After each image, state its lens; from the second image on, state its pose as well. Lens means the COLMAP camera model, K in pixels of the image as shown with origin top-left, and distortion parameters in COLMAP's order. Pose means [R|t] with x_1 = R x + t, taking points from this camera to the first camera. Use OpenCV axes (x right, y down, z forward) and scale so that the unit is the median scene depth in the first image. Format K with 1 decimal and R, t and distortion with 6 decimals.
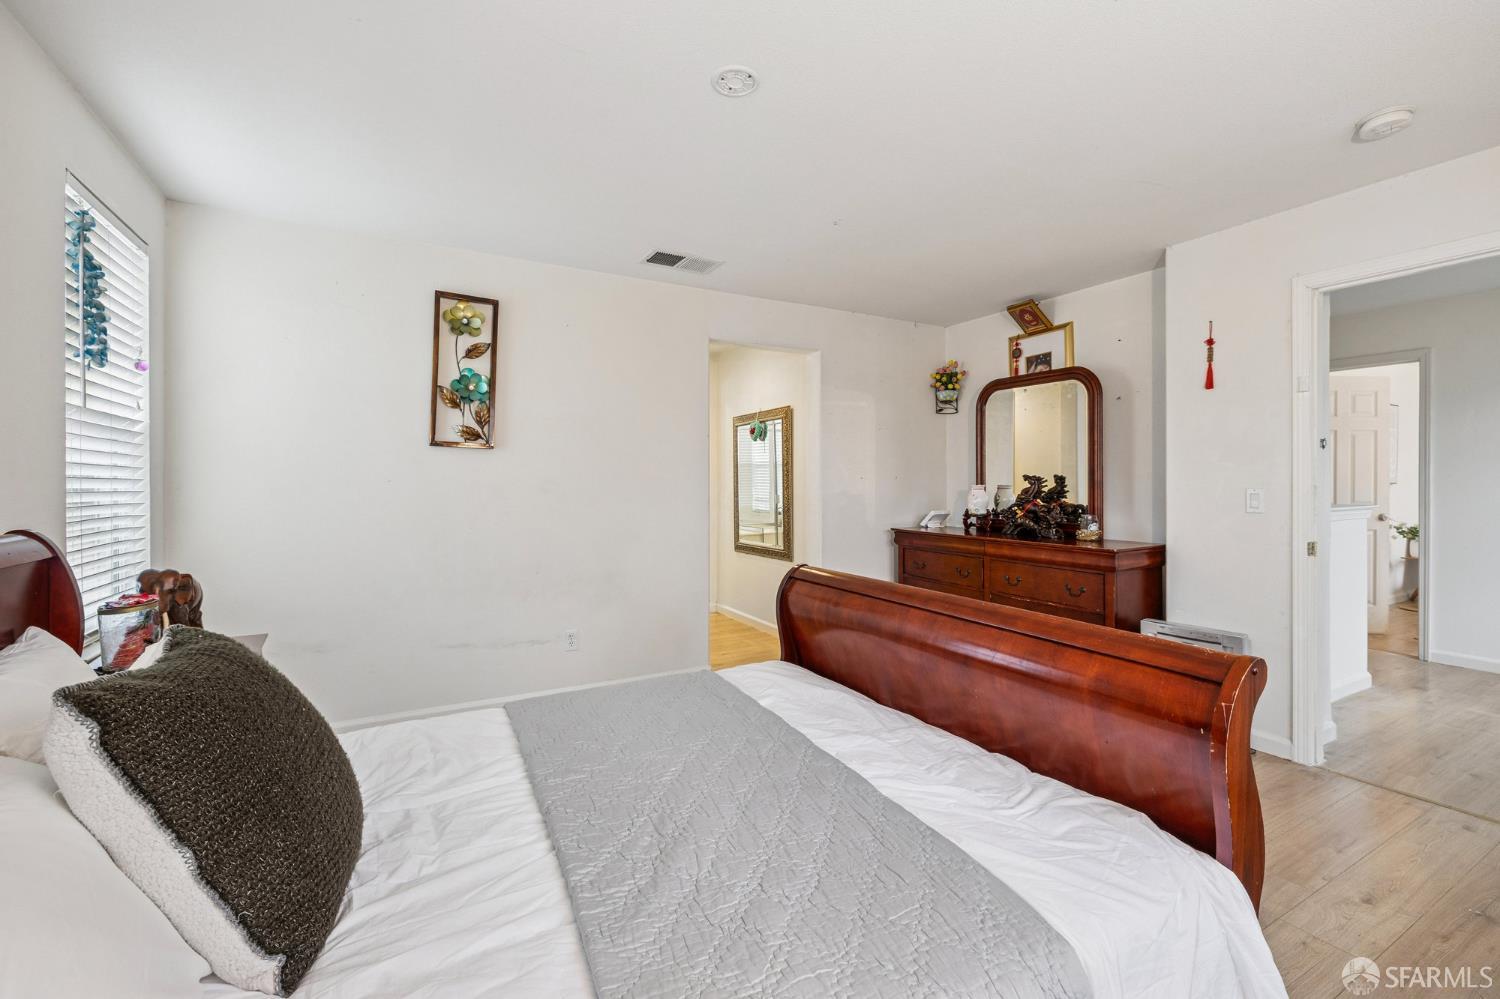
lens RADIAL K [[625.3, 0, 754.1], [0, 625.3, 488.0], [0, 0, 1]] dist [-0.012057, -0.000207]
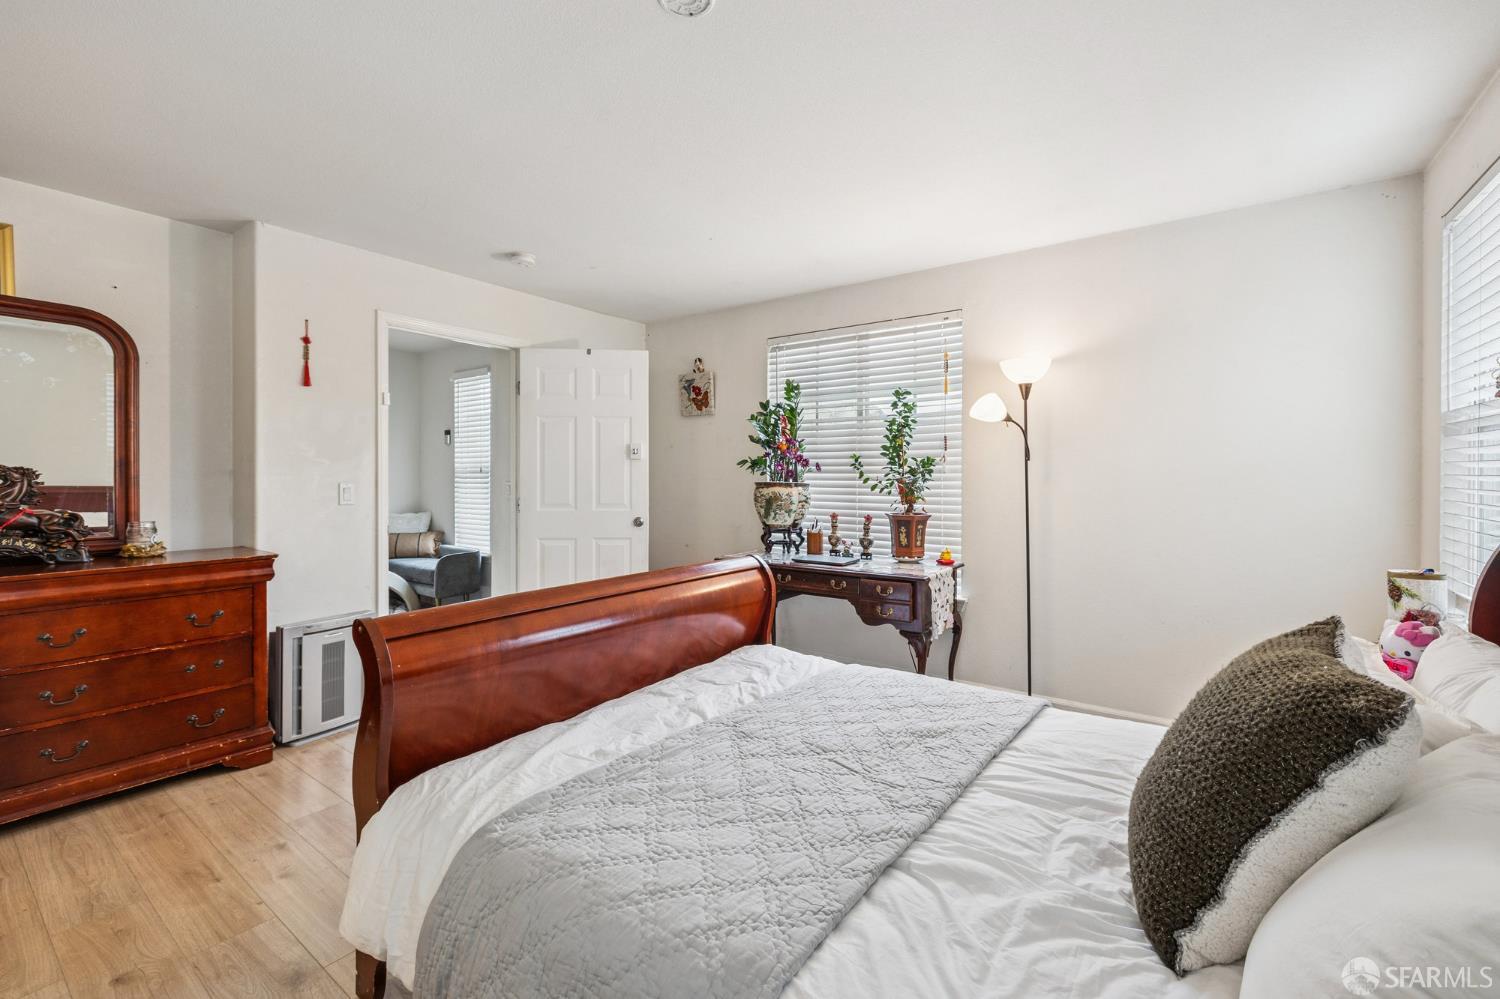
lens RADIAL K [[625.3, 0, 743.5], [0, 625.3, 488.3], [0, 0, 1]] dist [-0.012057, -0.000207]
pose [[-0.426115, -0.016714, 0.904515, -0.501659], [0.004673, 0.999775, 0.020675, -0.009003], [-0.904657, 0.013036, -0.425941, 0.786918]]
